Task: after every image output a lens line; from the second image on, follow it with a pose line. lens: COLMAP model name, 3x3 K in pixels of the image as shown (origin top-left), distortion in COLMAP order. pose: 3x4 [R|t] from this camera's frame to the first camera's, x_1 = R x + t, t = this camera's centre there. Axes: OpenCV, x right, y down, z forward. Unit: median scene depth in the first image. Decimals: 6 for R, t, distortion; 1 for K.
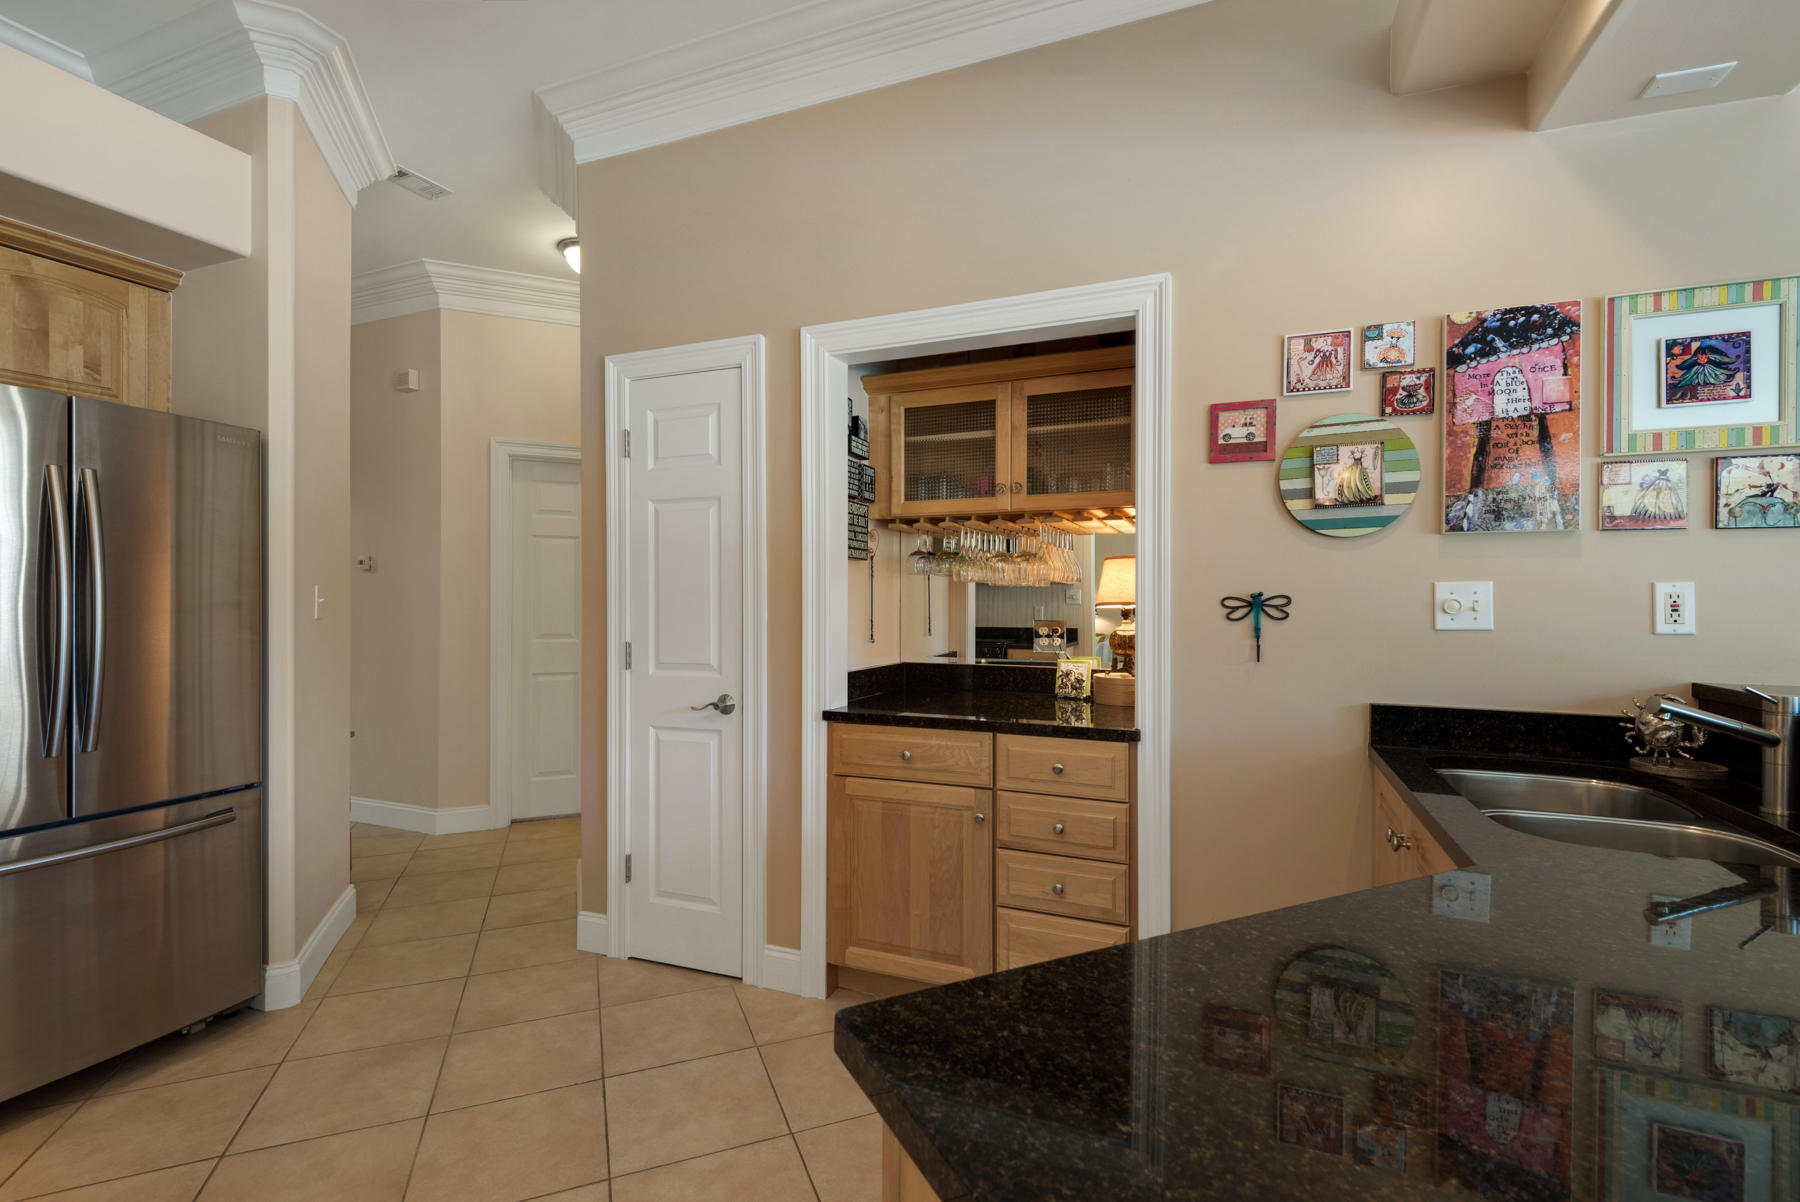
lens RADIAL K [[826.2, 0, 902.8], [0, 826.2, 590.2], [0, 0, 1]] dist [0.015991, -0.011095]
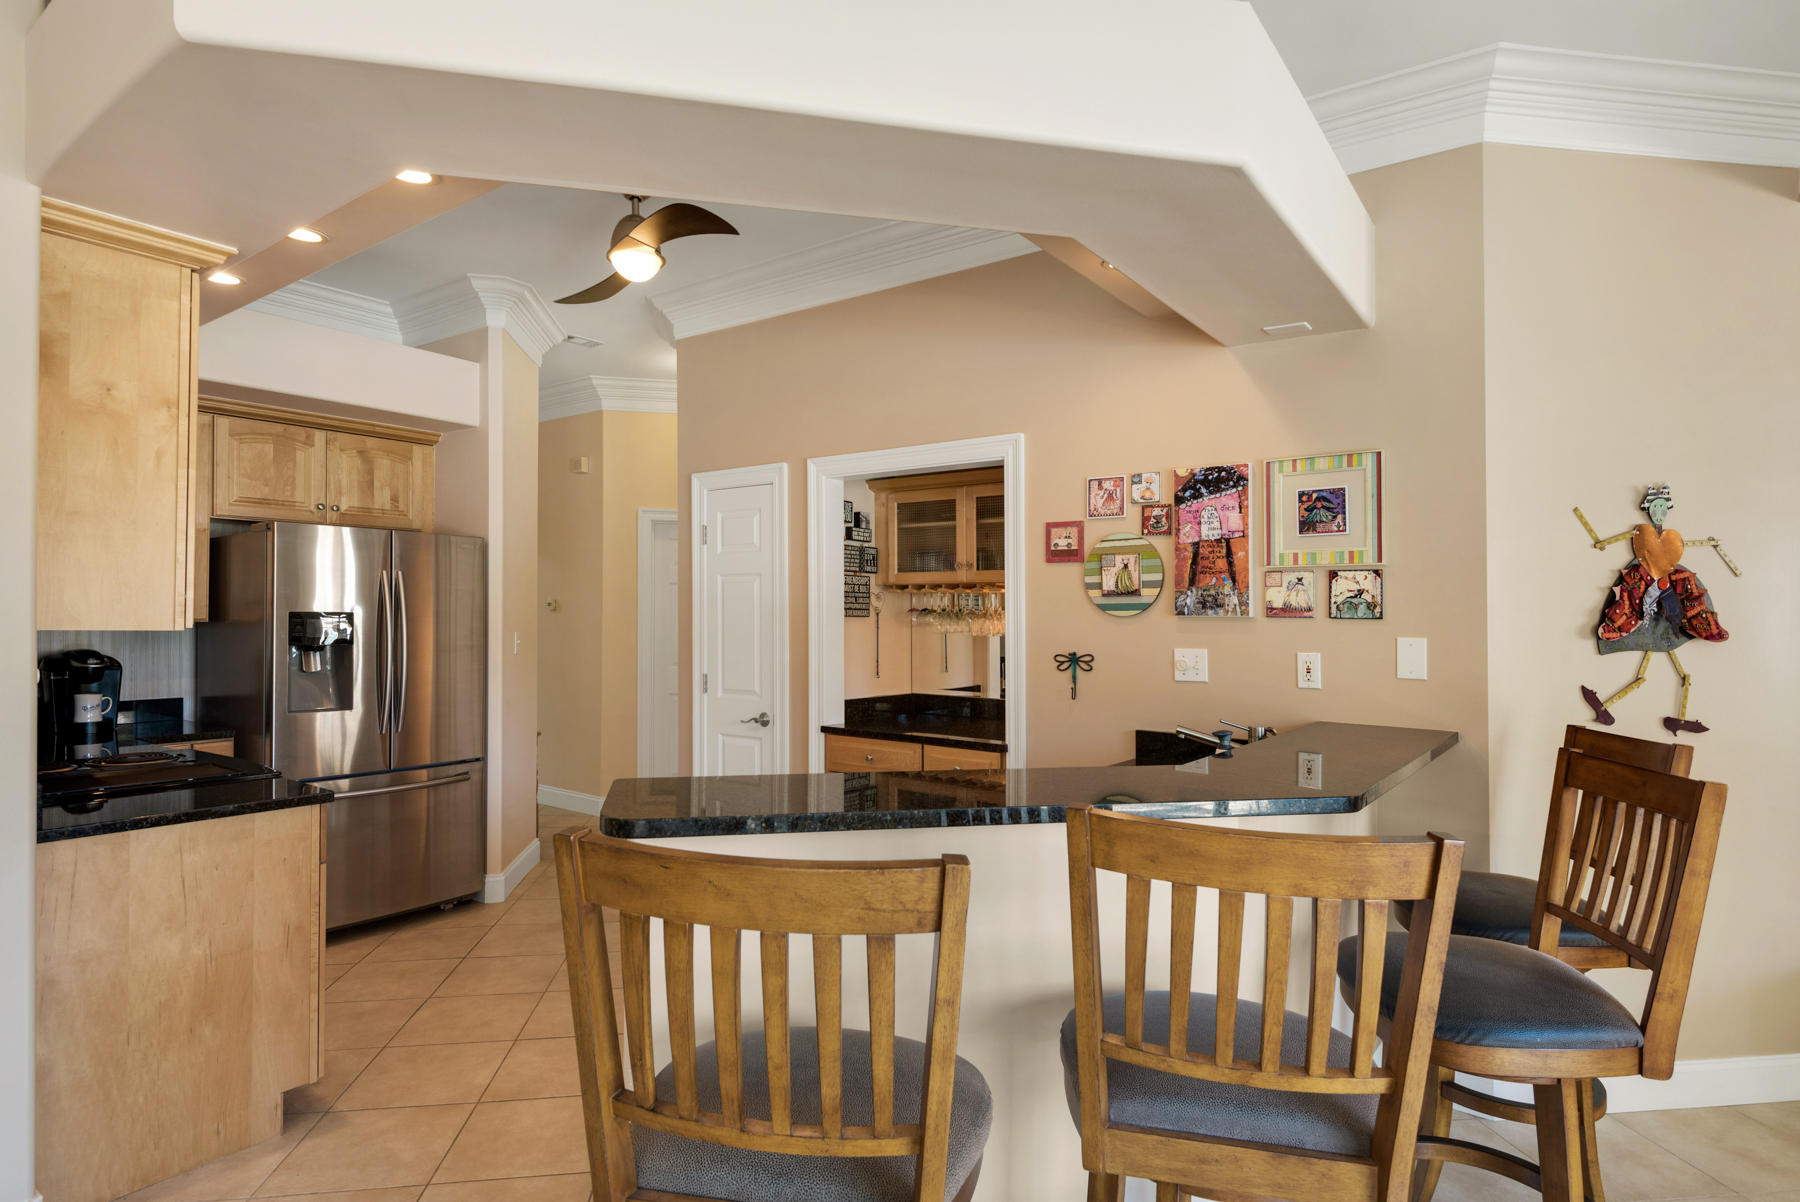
lens RADIAL K [[933.5, 0, 892.3], [0, 933.5, 607.9], [0, 0, 1]] dist [-0.004083, -0.008374]
pose [[0.971070, 0.004354, -0.238754, 0.429384], [-0.004276, 0.999991, 0.000845, -0.063252], [0.238755, 0.000200, 0.971080, -0.568033]]
